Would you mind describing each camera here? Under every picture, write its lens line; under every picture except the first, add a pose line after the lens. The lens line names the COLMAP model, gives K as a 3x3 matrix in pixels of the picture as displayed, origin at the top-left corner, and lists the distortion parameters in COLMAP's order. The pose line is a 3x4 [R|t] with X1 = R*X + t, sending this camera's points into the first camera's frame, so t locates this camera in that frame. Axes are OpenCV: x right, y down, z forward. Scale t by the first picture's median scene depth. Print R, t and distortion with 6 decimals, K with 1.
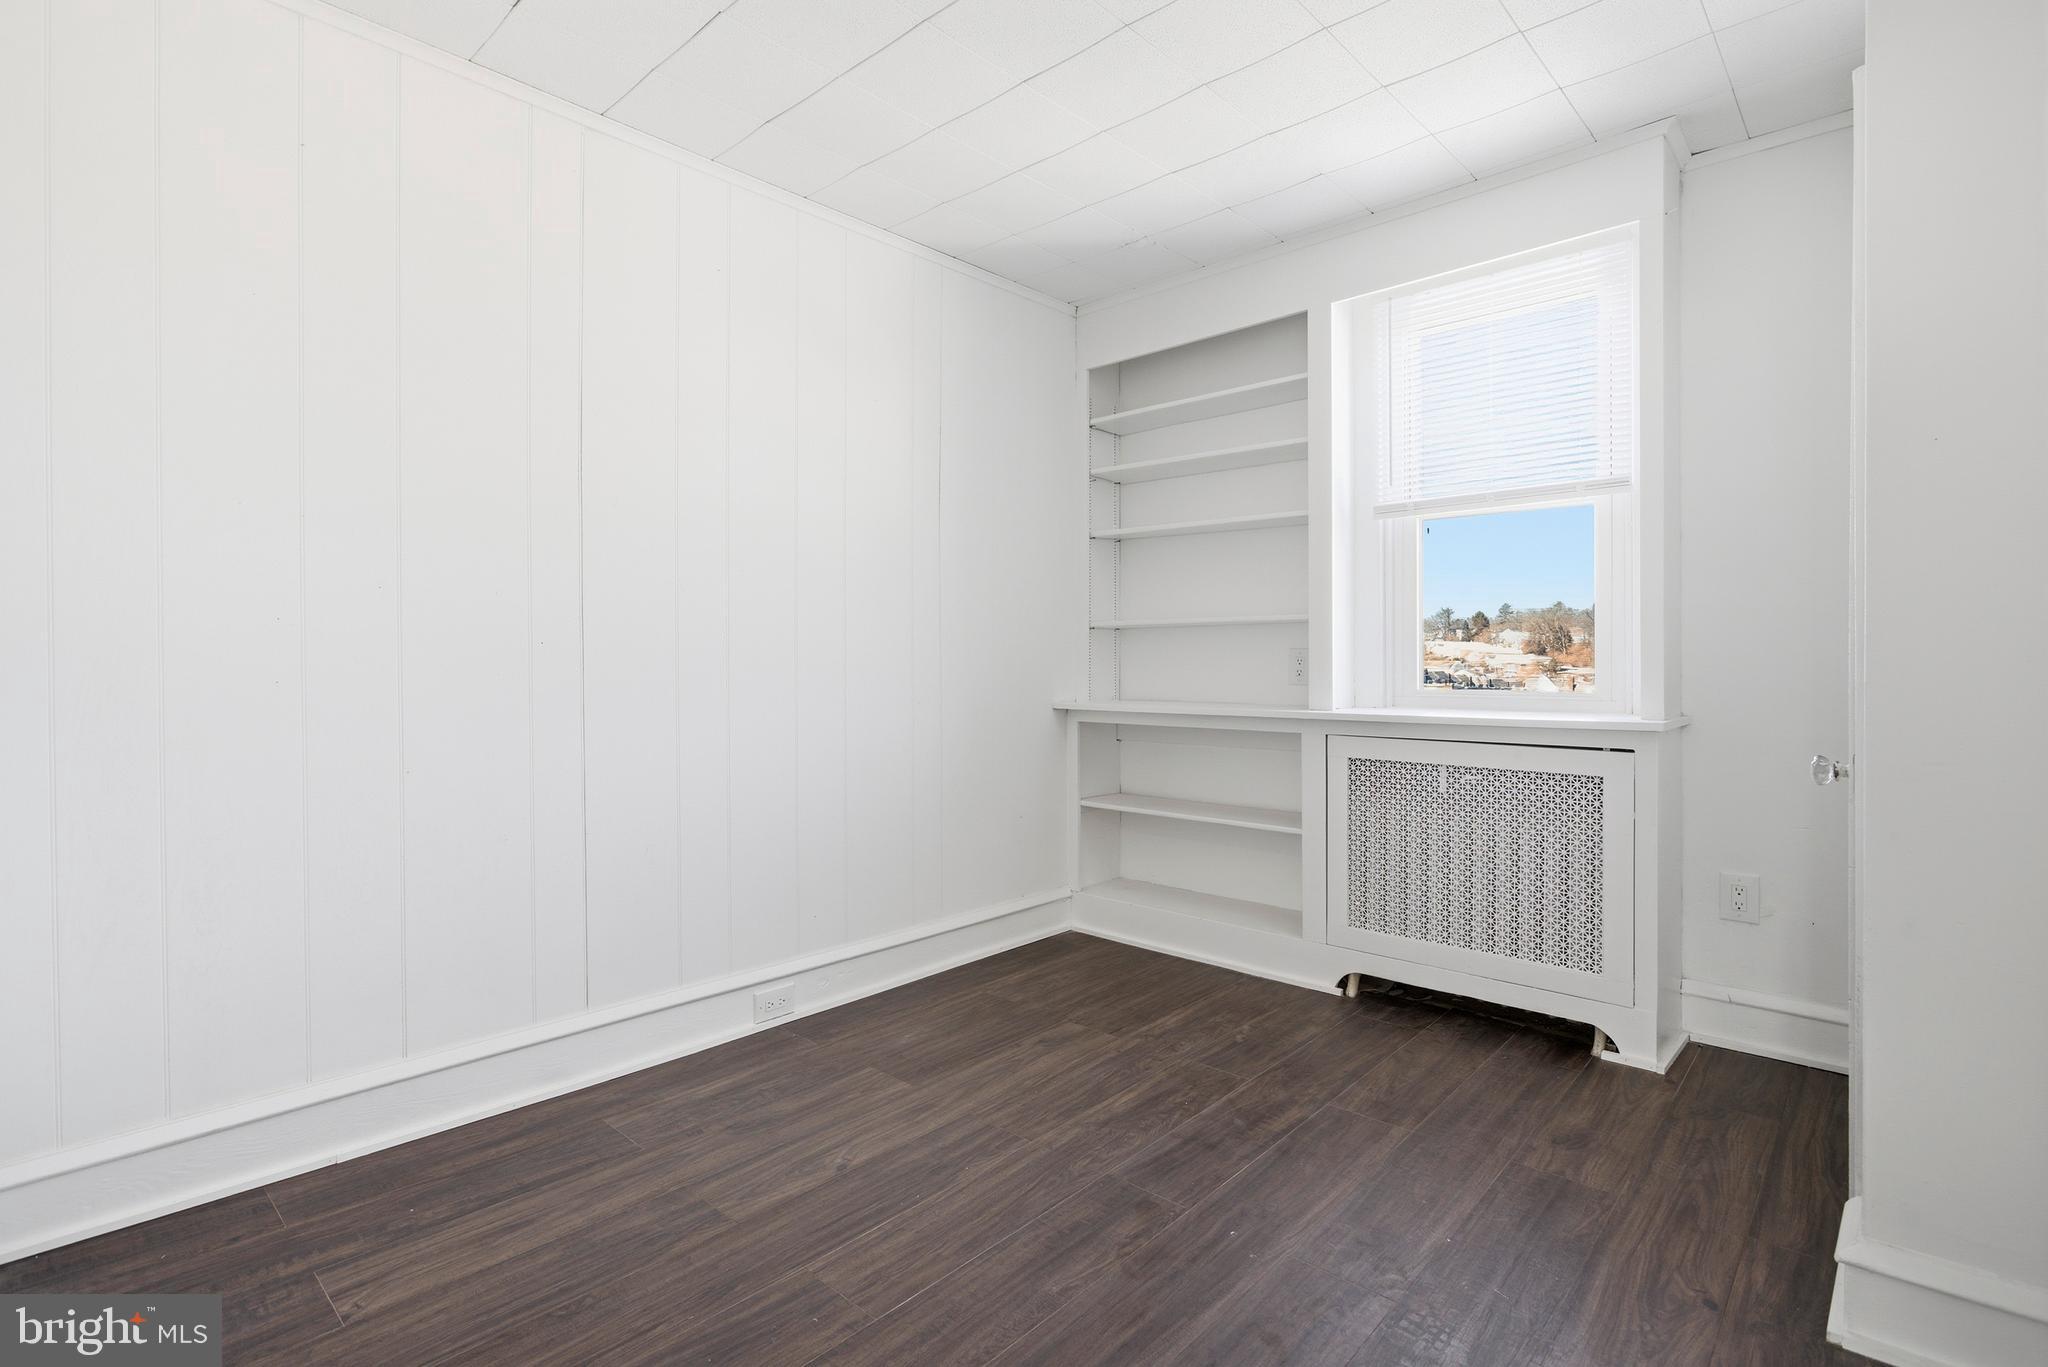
lens RADIAL K [[989.8, 0, 1030.9], [0, 989.8, 672.7], [0, 0, 1]] dist [-0.001814, 0.000539]
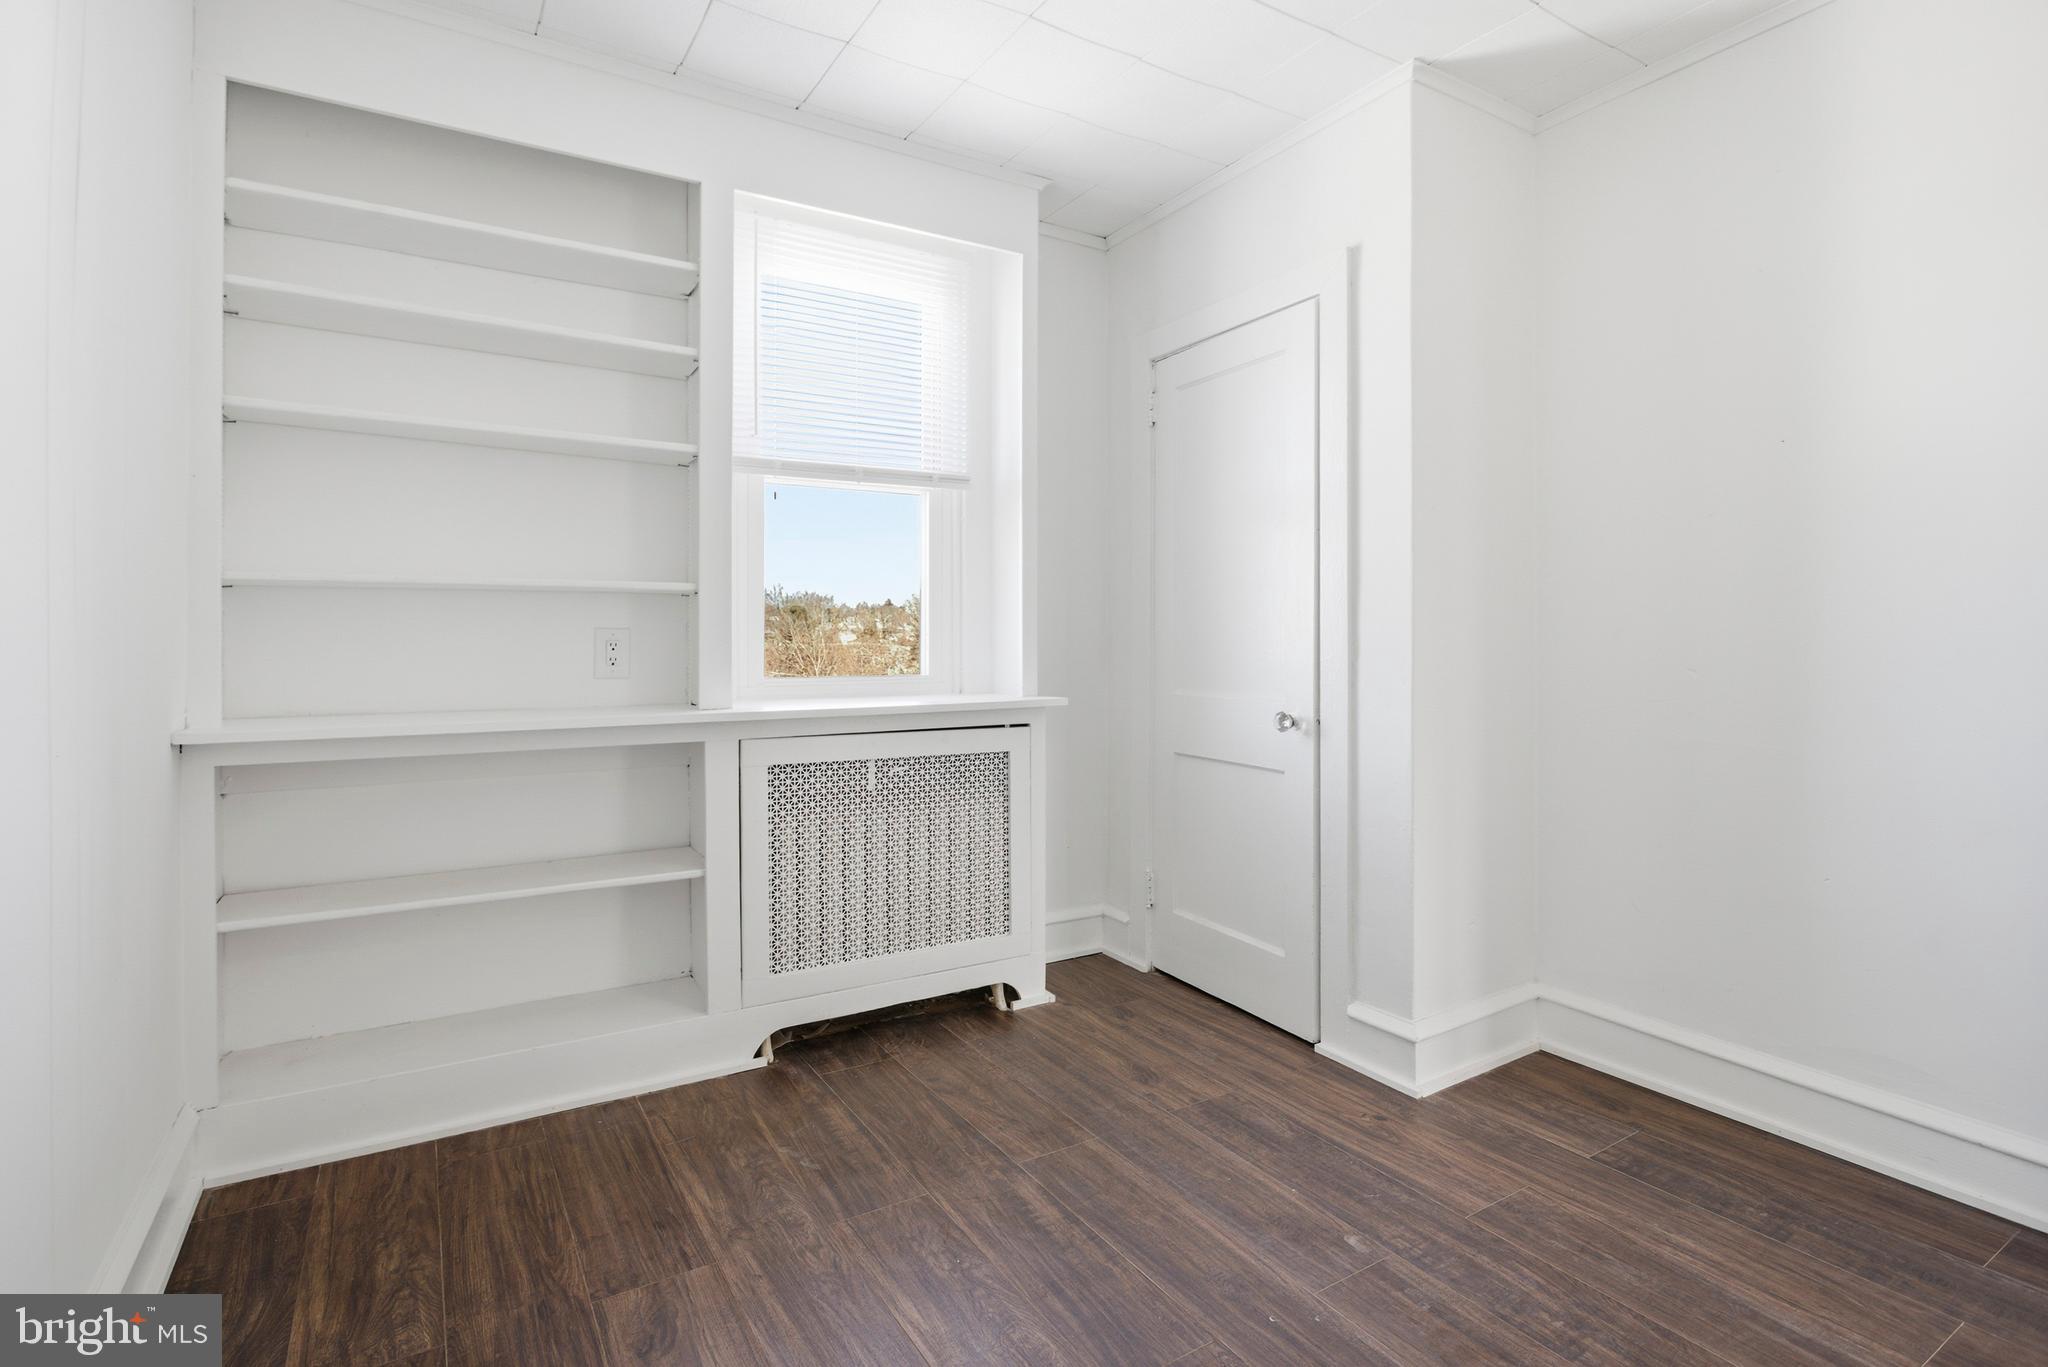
lens RADIAL K [[1000.4, 0, 1020.5], [0, 1000.4, 647.1], [0, 0, 1]] dist [-0.003870, -0.000361]
pose [[0.272646, -0.003028, 0.962110, -0.439783], [0.013434, 0.999910, -0.000660, -0.008026], [-0.962021, 0.013105, 0.272662, 0.628643]]
